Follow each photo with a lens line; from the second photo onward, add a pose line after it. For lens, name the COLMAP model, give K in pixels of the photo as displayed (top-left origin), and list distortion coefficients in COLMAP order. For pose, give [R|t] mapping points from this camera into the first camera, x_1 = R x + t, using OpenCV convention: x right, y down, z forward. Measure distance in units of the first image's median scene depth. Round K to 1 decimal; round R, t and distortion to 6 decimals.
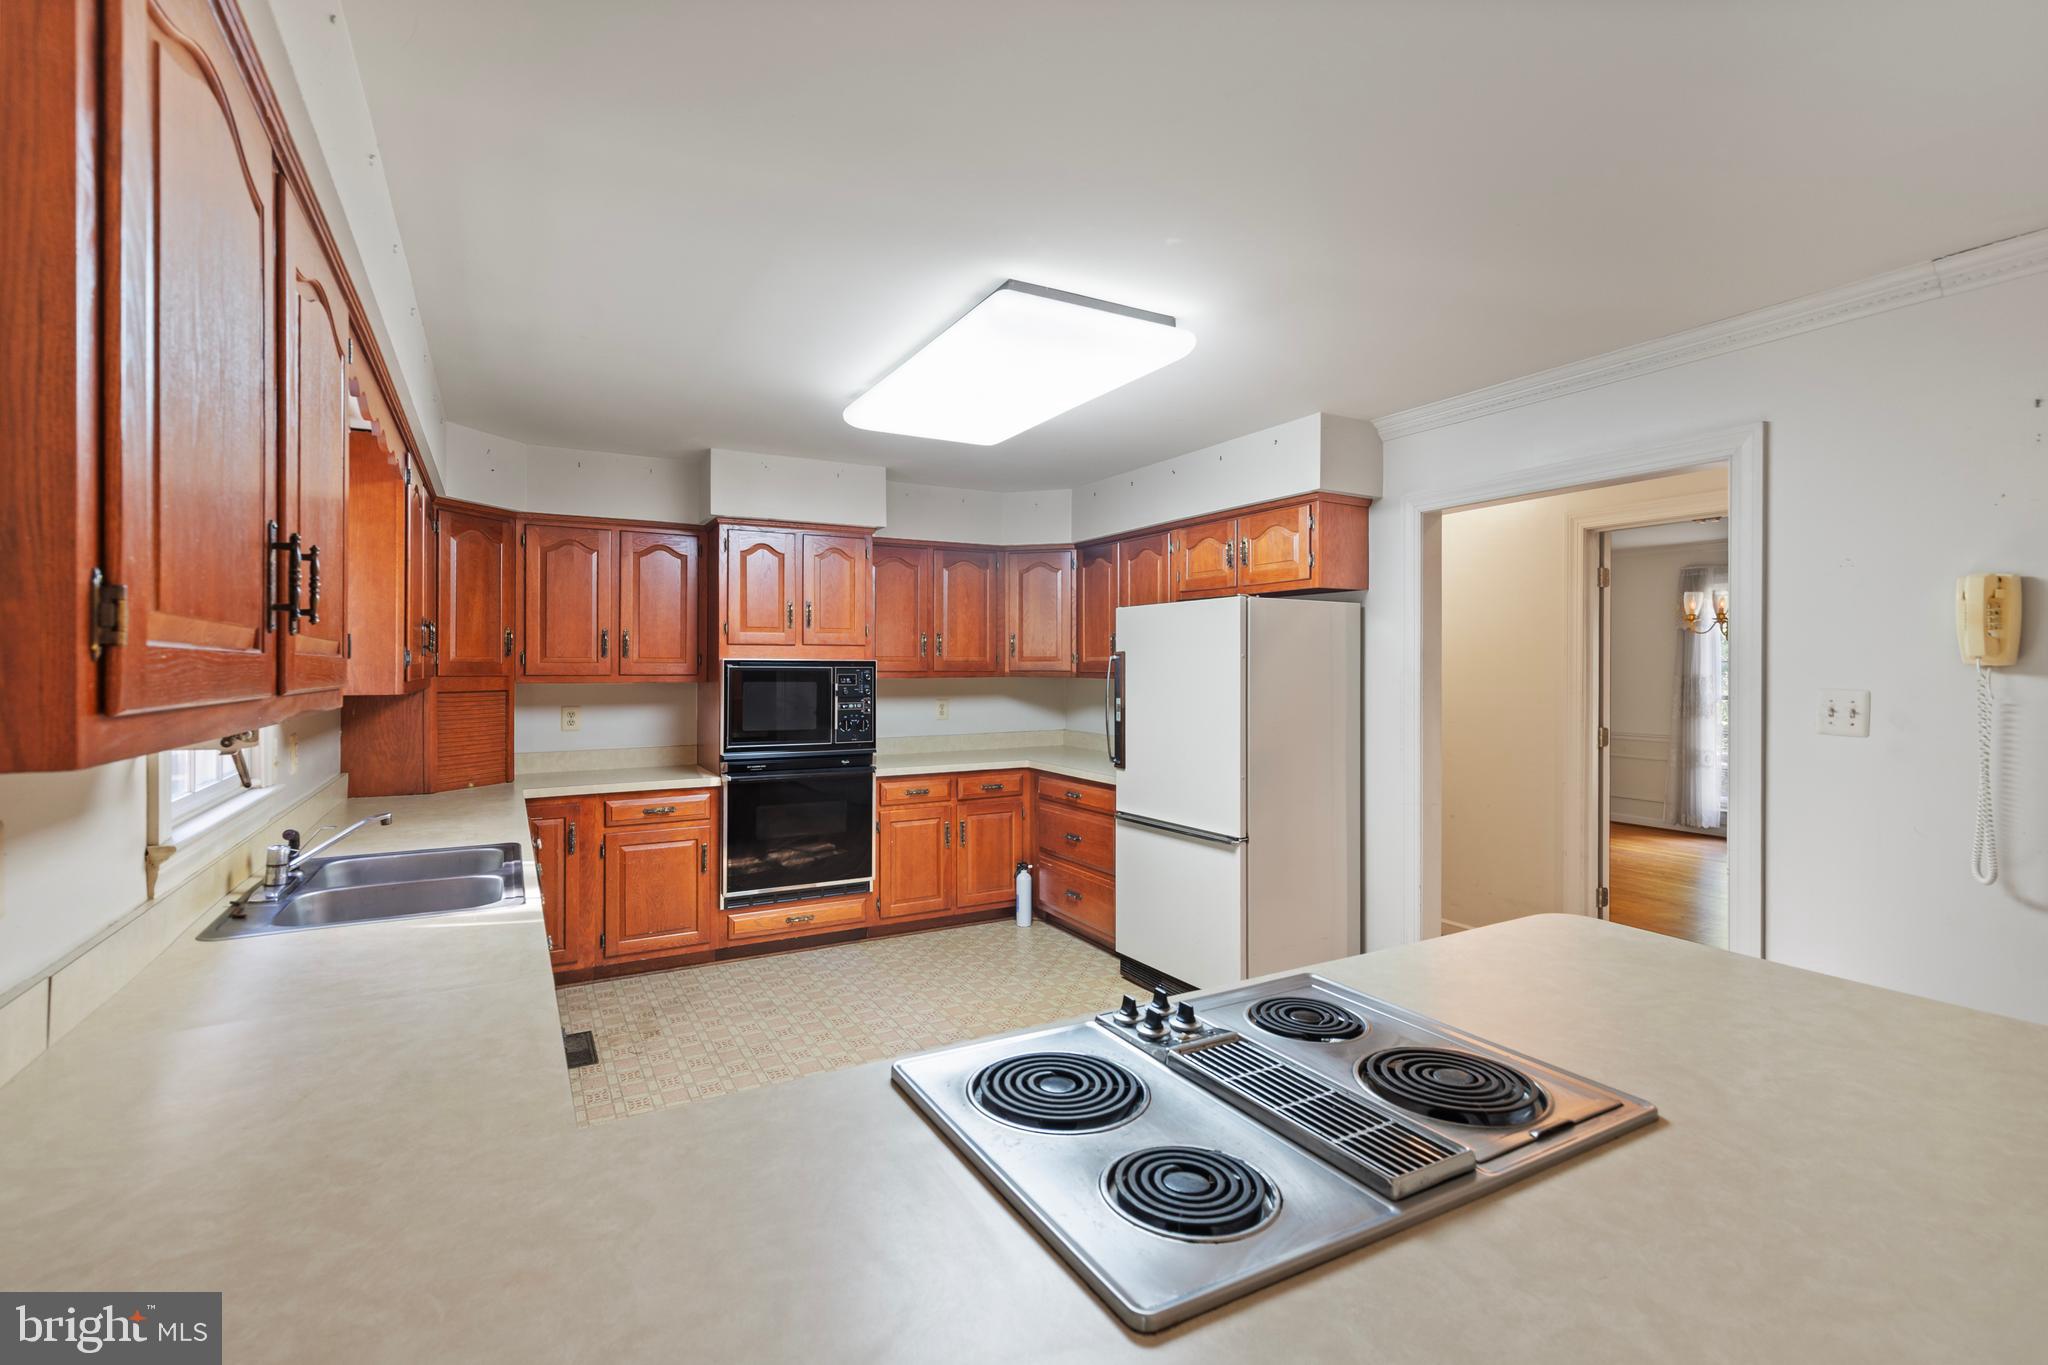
lens RADIAL K [[935.2, 0, 1018.3], [0, 935.2, 668.2], [0, 0, 1]] dist [0.009371, -0.000884]
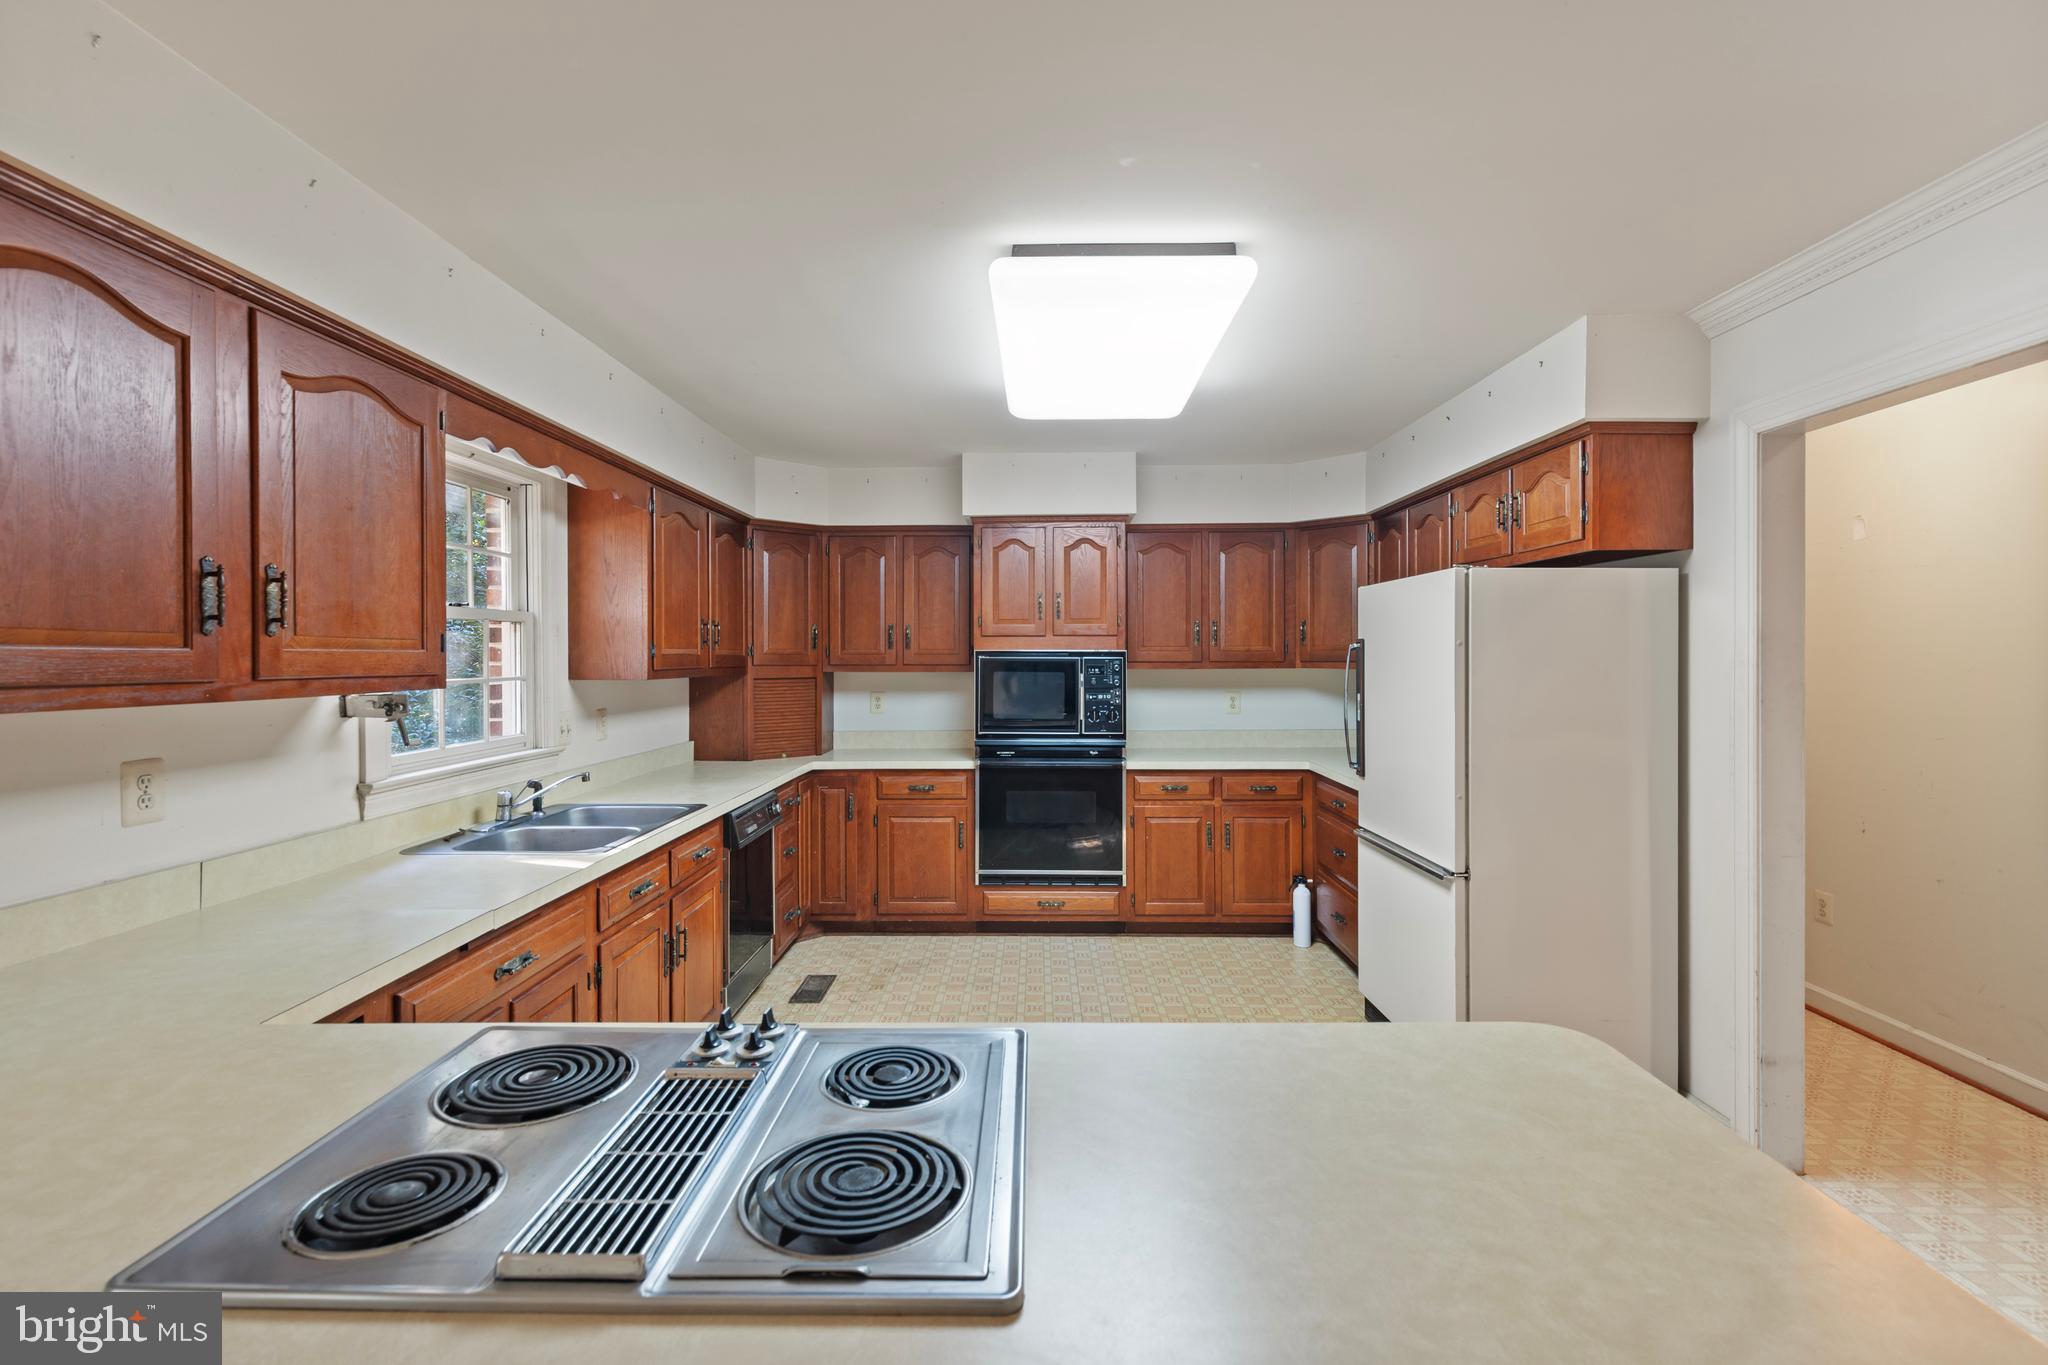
lens RADIAL K [[935.2, 0, 1016.0], [0, 935.2, 662.7], [0, 0, 1]] dist [0.009371, -0.000884]
pose [[0.863132, 0.001446, -0.504976, 0.263159], [0.000864, 0.999990, 0.004339, -0.000104], [0.504977, -0.004181, 0.863123, 0.105237]]
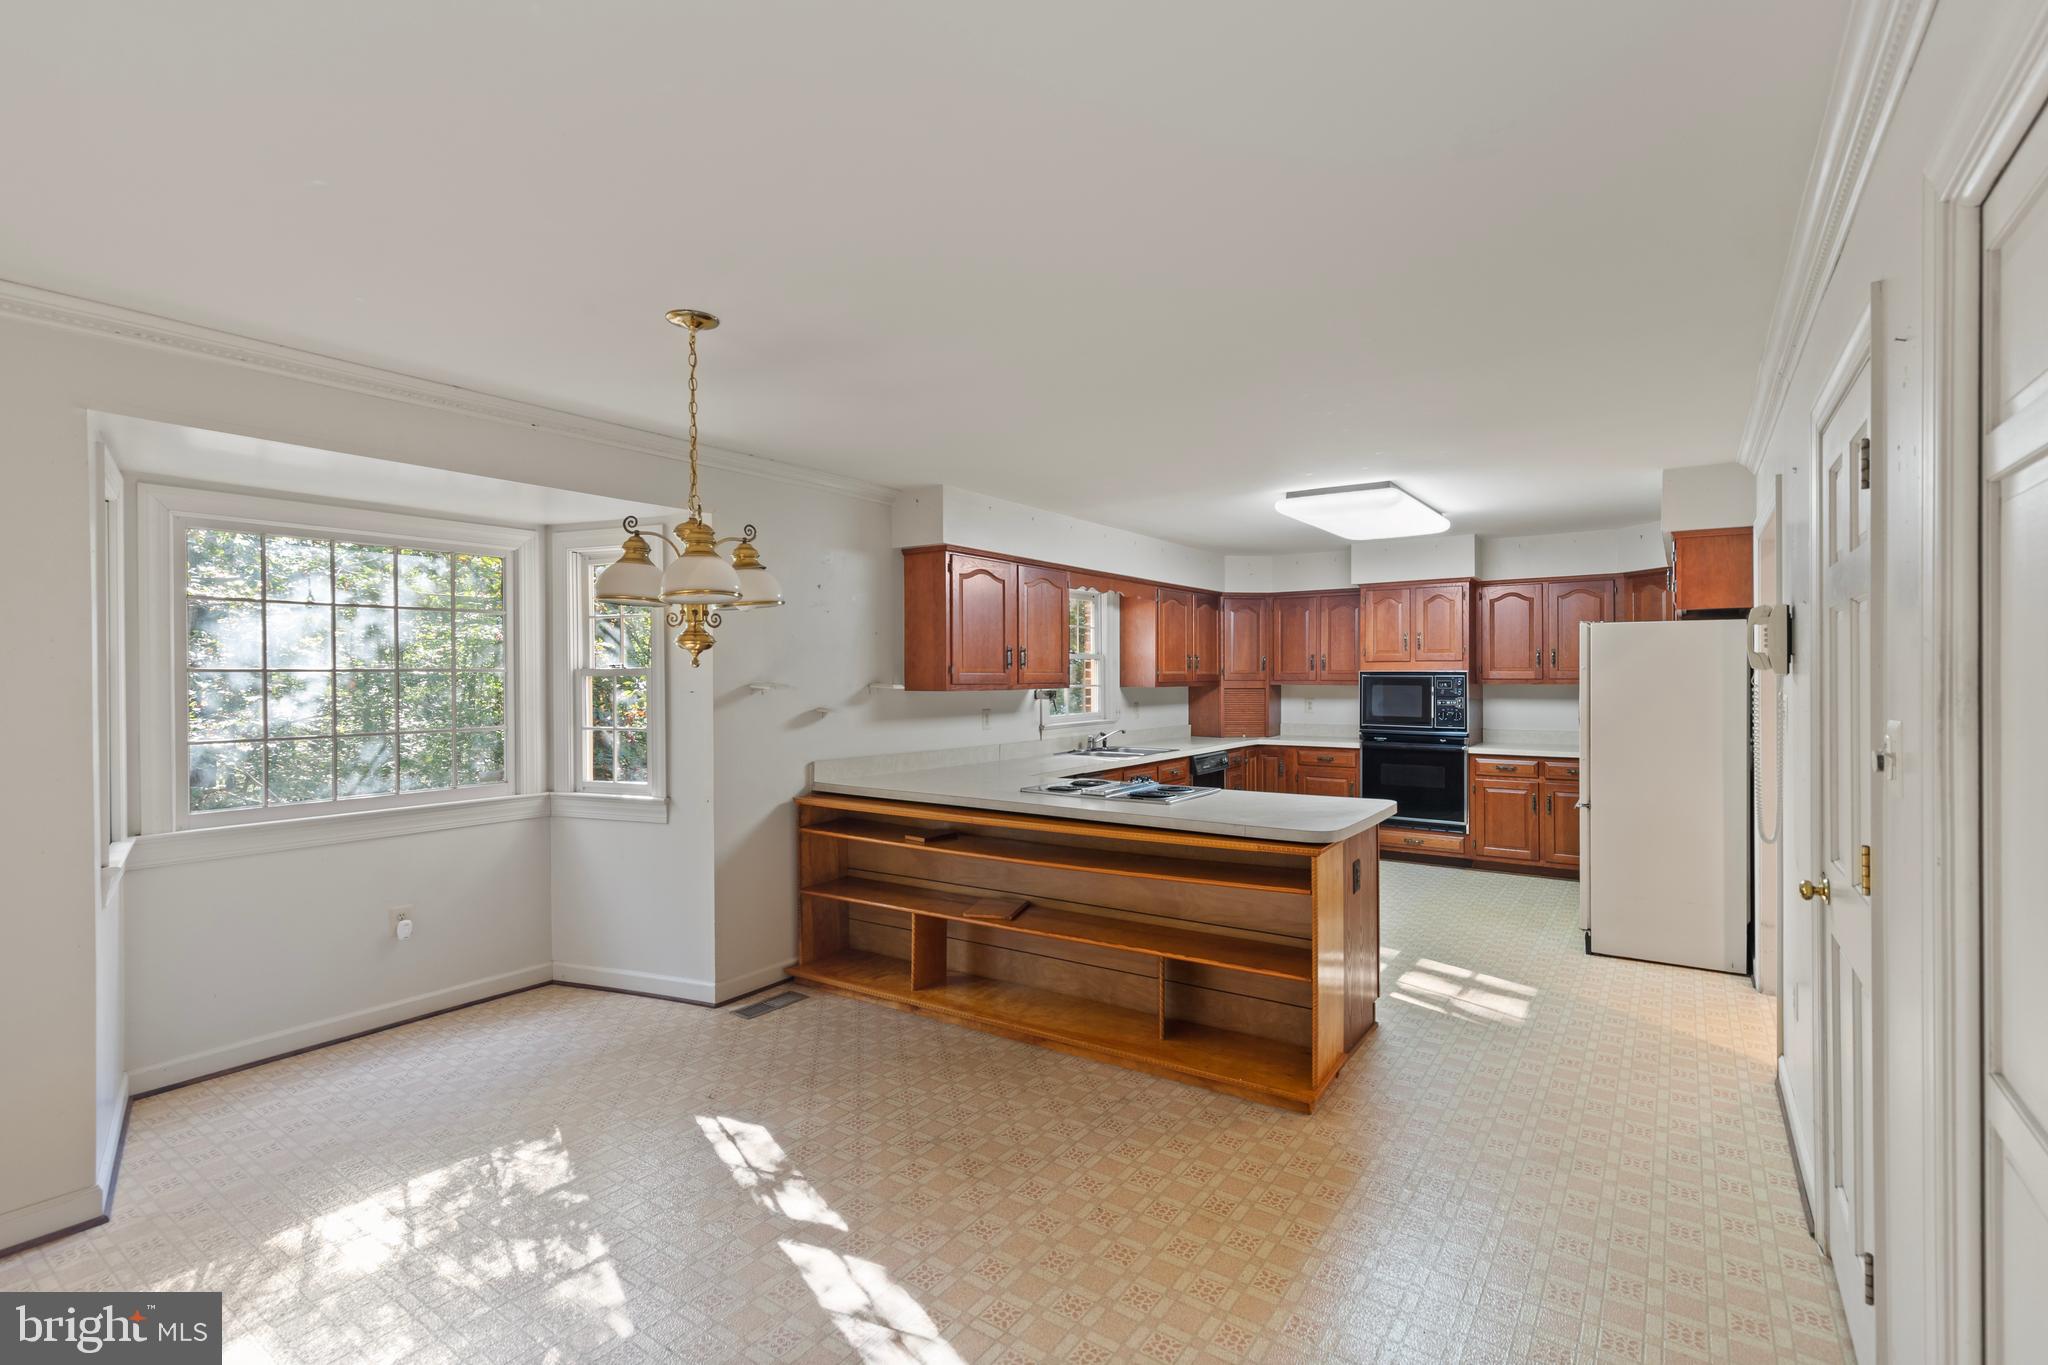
lens RADIAL K [[935.2, 0, 1019.5], [0, 935.2, 678.0], [0, 0, 1]] dist [0.009371, -0.000884]
pose [[0.435886, 0.002821, -0.899998, 0.907519], [-0.000666, 0.999996, 0.002812, -0.001911], [0.900002, -0.000626, 0.435886, -0.256694]]
